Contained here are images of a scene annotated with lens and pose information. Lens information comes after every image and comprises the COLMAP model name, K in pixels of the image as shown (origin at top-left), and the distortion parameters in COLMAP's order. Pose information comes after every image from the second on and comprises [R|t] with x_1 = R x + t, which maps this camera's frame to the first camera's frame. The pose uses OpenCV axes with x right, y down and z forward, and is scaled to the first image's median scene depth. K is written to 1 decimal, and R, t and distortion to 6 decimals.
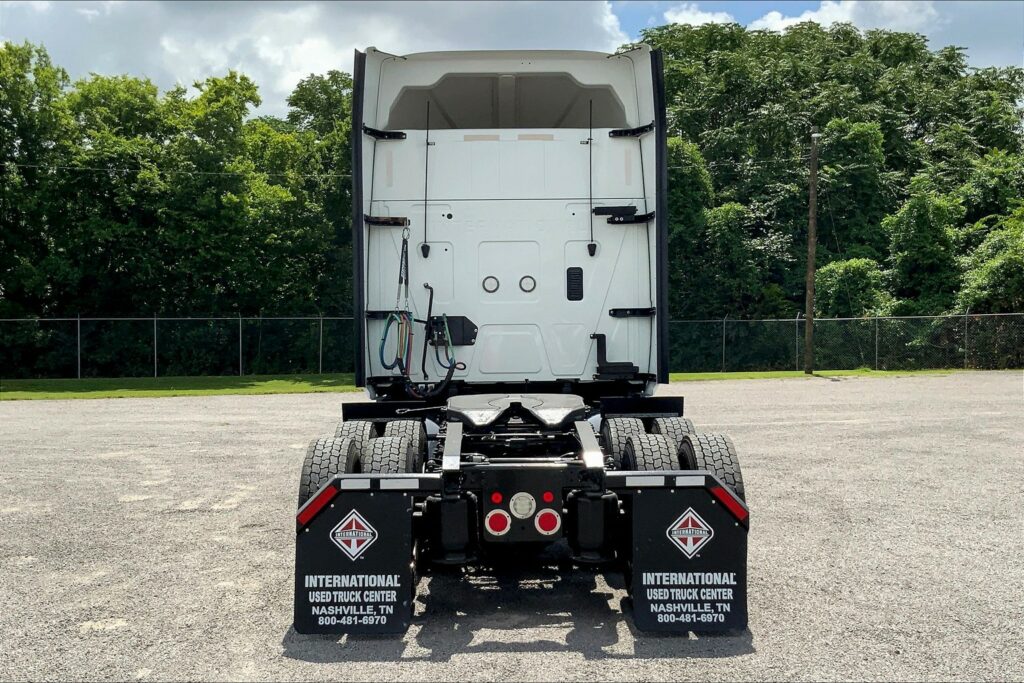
lens RADIAL K [[1238.4, 0, 488.2], [0, 1238.4, 343.9], [0, 0, 1]] dist [0.047510, 0.000000]
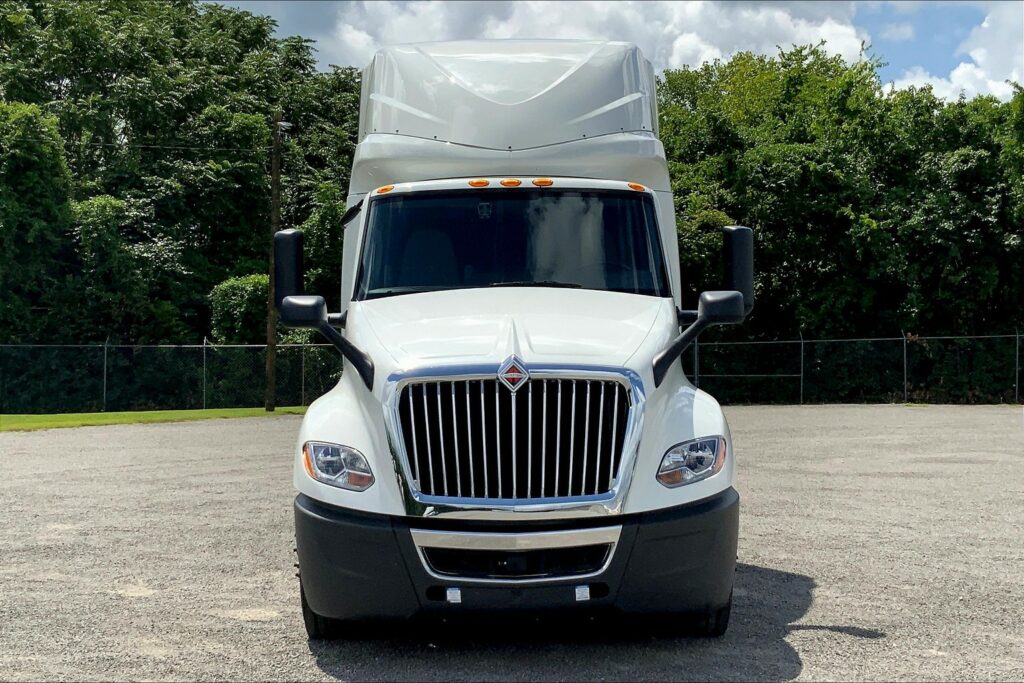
lens RADIAL K [[1487.0, 0, 498.0], [0, 1487.0, 370.5], [0, 0, 1]] dist [0.077676, 0.000000]
pose [[0.808198, 0.004201, 0.588896, -0.161176], [-0.001523, 0.999986, -0.005043, 0.001496], [-0.588909, 0.003179, 0.808193, 0.084396]]
